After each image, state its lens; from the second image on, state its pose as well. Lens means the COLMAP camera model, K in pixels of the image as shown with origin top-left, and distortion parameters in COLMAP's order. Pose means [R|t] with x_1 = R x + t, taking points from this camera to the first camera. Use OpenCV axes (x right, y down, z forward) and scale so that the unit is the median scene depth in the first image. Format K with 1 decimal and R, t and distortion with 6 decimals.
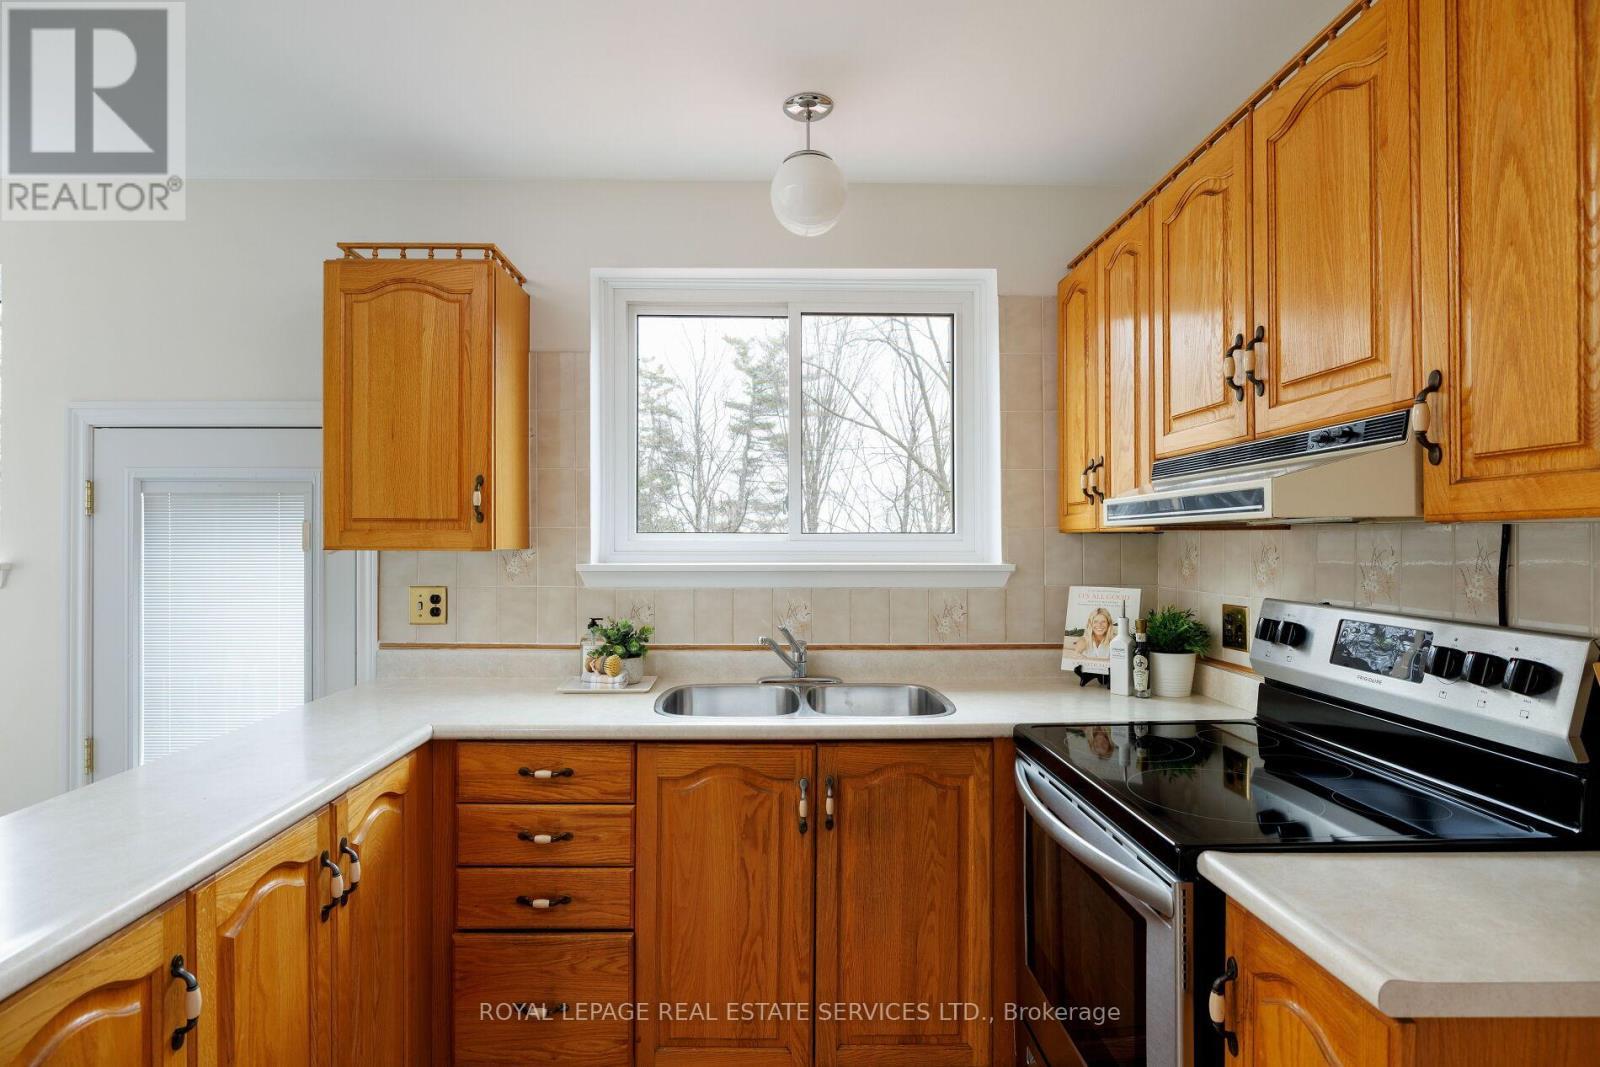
lens RADIAL K [[805.4, 0, 797.2], [0, 805.4, 546.4], [0, 0, 1]] dist [-0.010823, -0.000364]
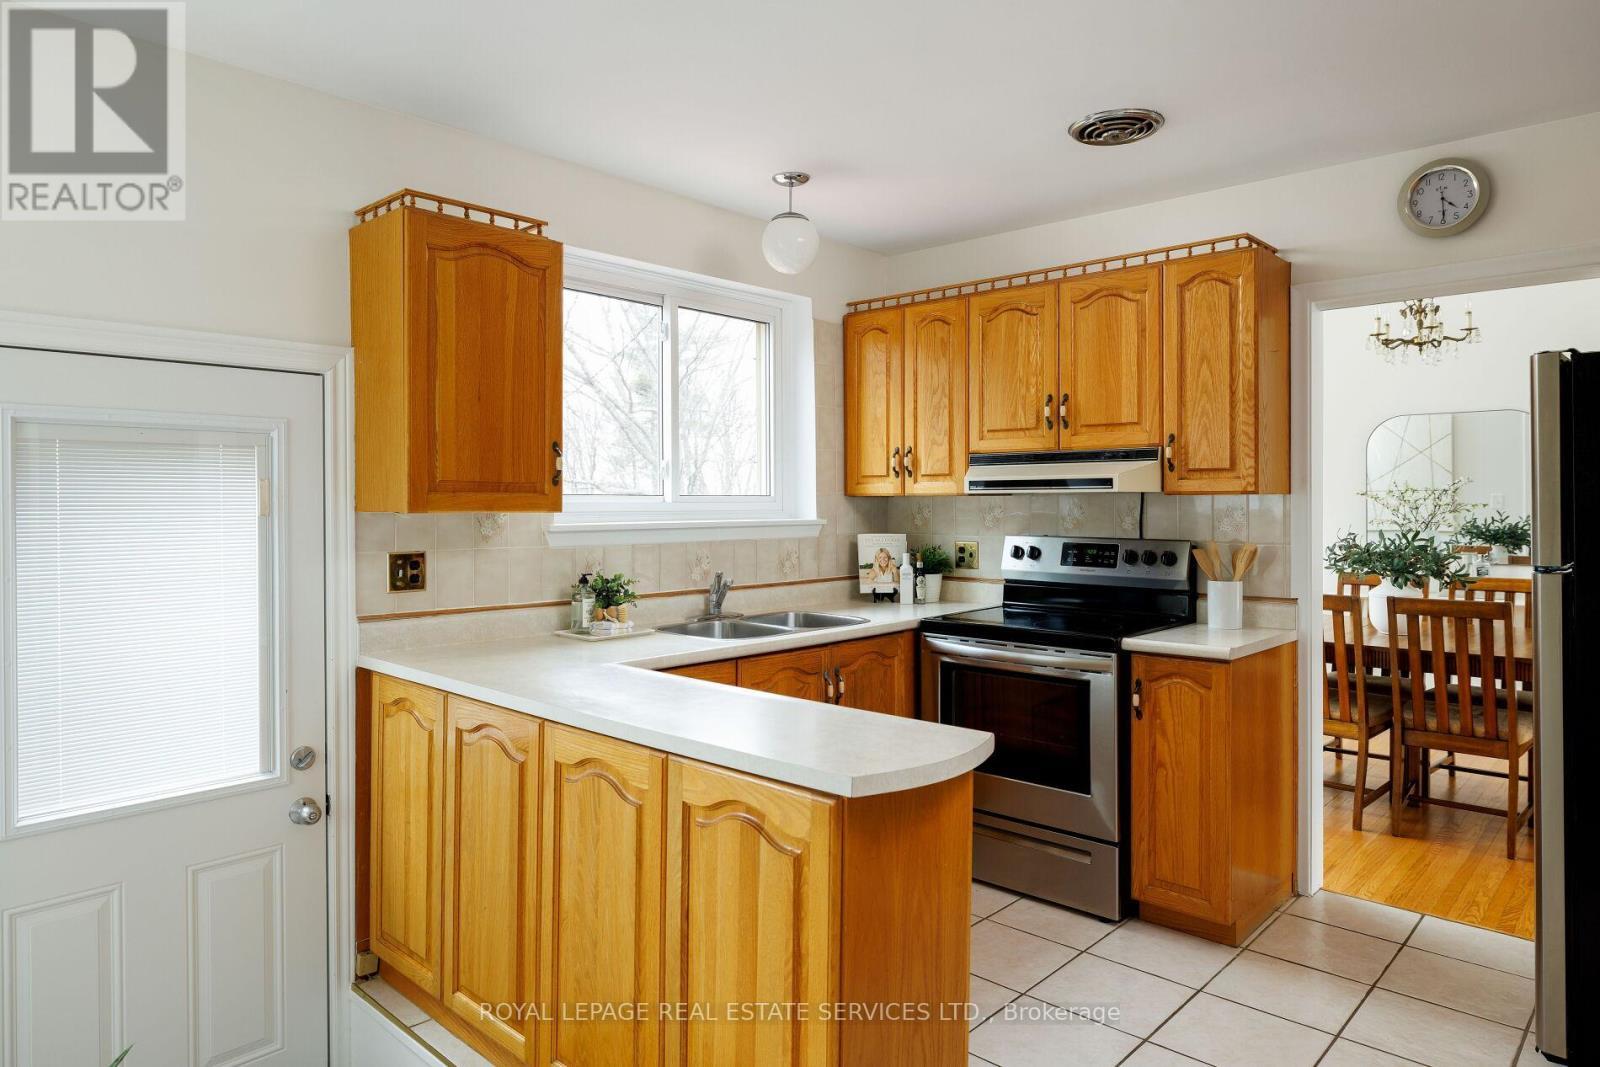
lens RADIAL K [[986.0, 0, 804.0], [0, 986.0, 510.5], [0, 0, 1]] dist [-0.009917, -0.002875]
pose [[0.692249, -0.007473, 0.721620, -1.091654], [0.005577, 0.999972, 0.005005, -0.001531], [-0.721637, 0.000560, 0.692271, -0.145966]]
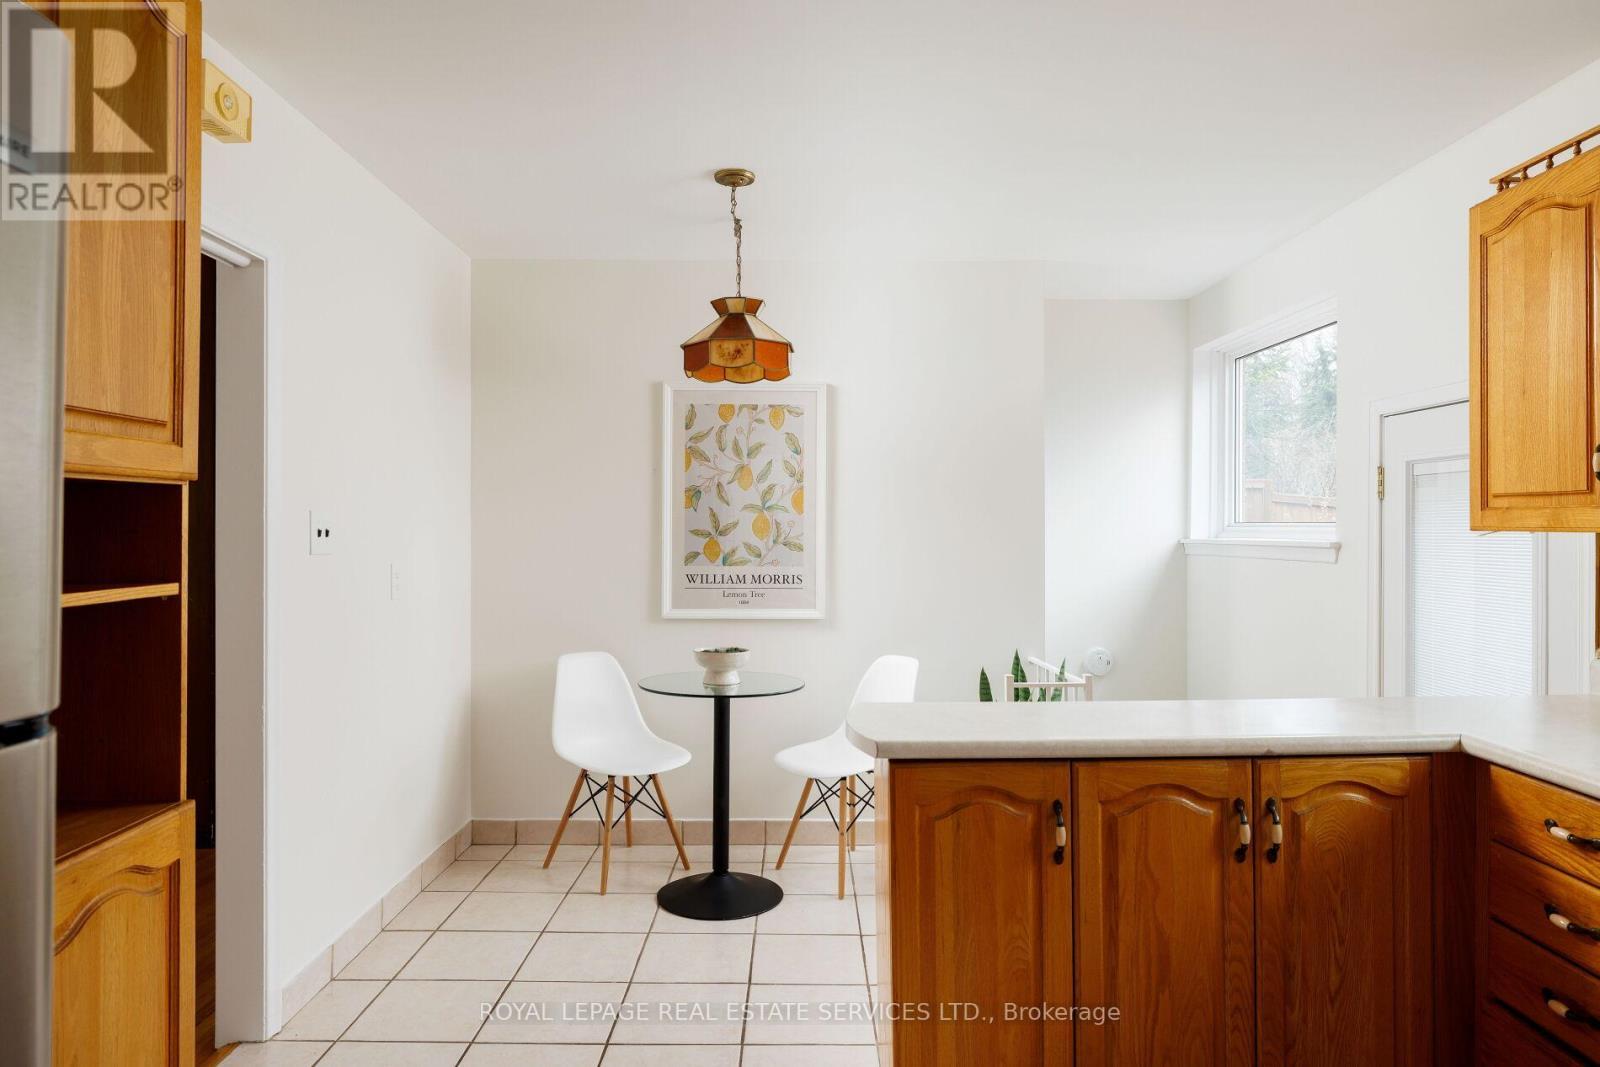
lens RADIAL K [[986.0, 0, 802.1], [0, 986.0, 528.5], [0, 0, 1]] dist [-0.009917, -0.002875]
pose [[-0.024945, 0.001982, -0.999687, 0.513301], [-0.007314, 0.999971, 0.002165, 0.005192], [0.999662, 0.007366, -0.024930, 0.278352]]
